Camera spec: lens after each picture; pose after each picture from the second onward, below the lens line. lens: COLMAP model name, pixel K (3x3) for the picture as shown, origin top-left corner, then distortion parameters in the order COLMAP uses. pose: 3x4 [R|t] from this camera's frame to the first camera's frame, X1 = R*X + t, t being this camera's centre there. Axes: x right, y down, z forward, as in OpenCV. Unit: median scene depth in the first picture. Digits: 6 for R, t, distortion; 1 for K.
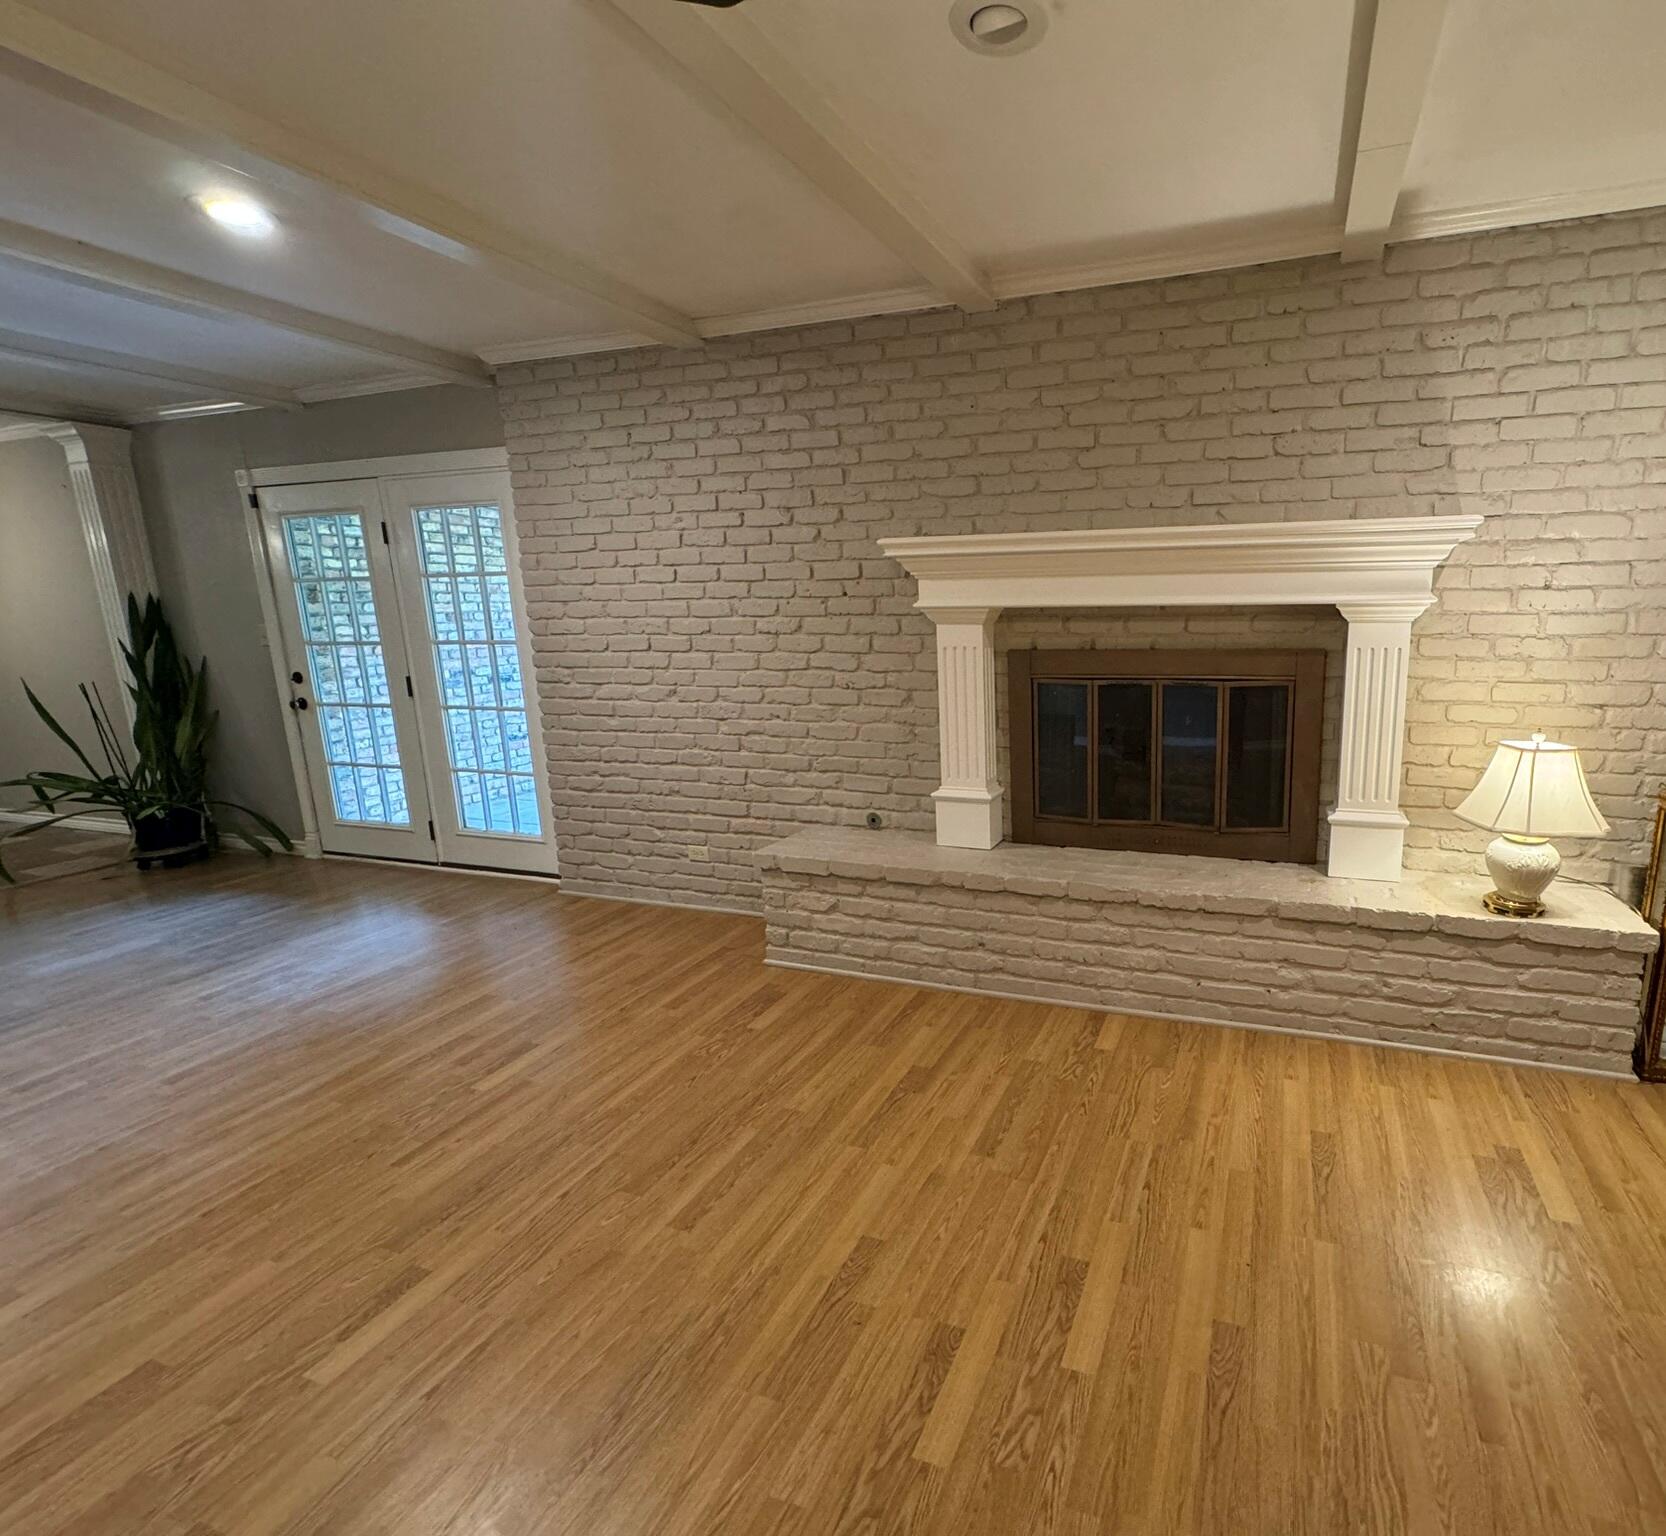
lens RADIAL K [[817.8, 0, 1017.1], [0, 817.8, 766.0], [0, 0, 1]] dist [-0.001148, -0.000198]
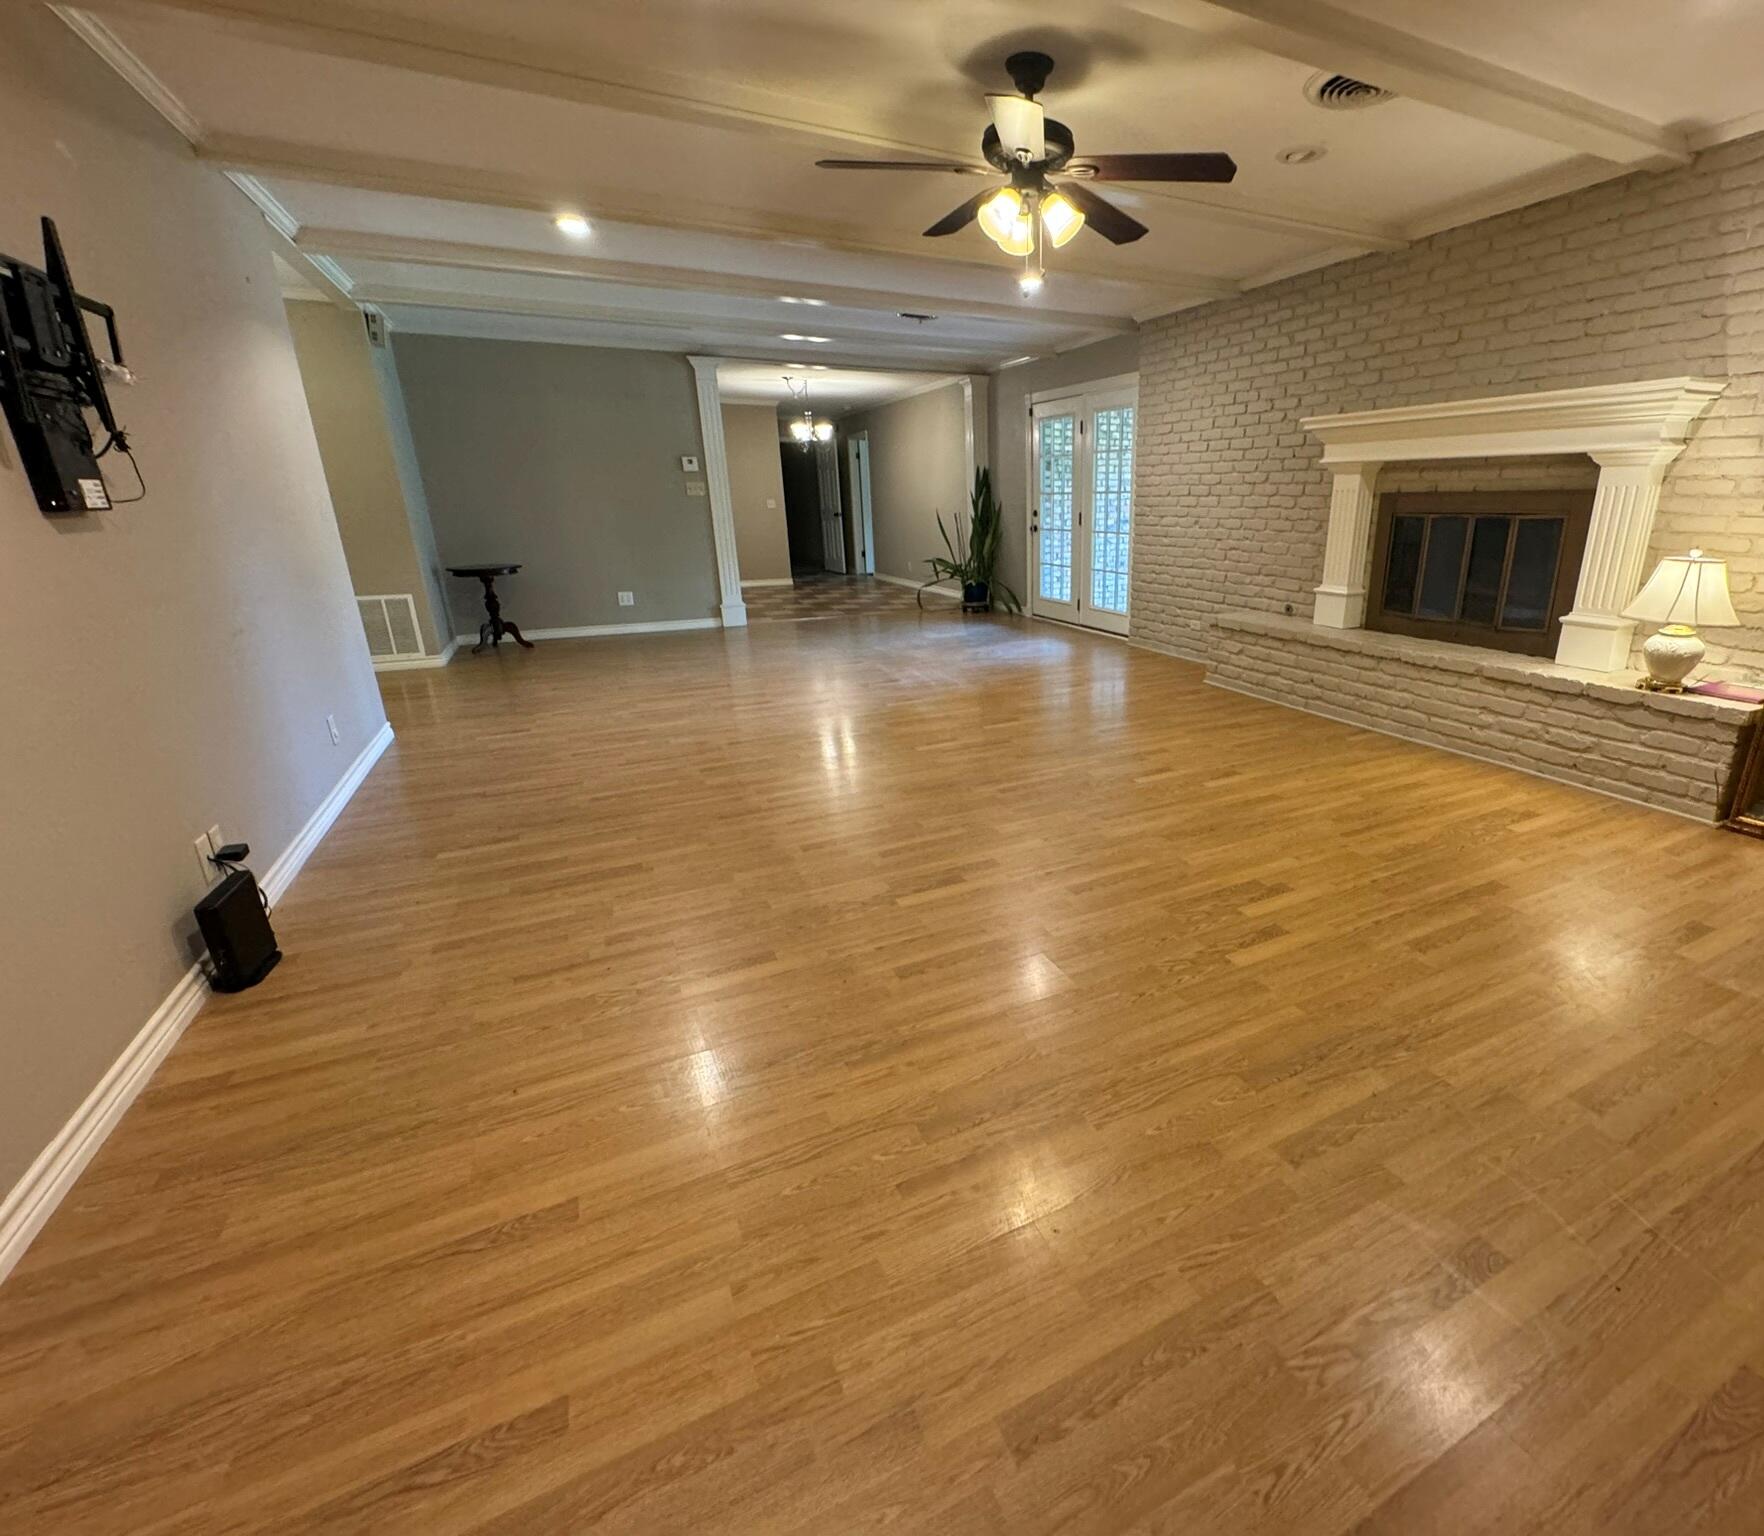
lens RADIAL K [[813.8, 0, 1025.5], [0, 813.8, 767.5], [0, 0, 1]] dist [-0.000609, -0.000457]
pose [[0.722037, 0.228297, -0.653102, 0.534221], [-0.139019, 0.972610, 0.186291, 0.138802], [0.677743, -0.043716, 0.733998, -0.473047]]
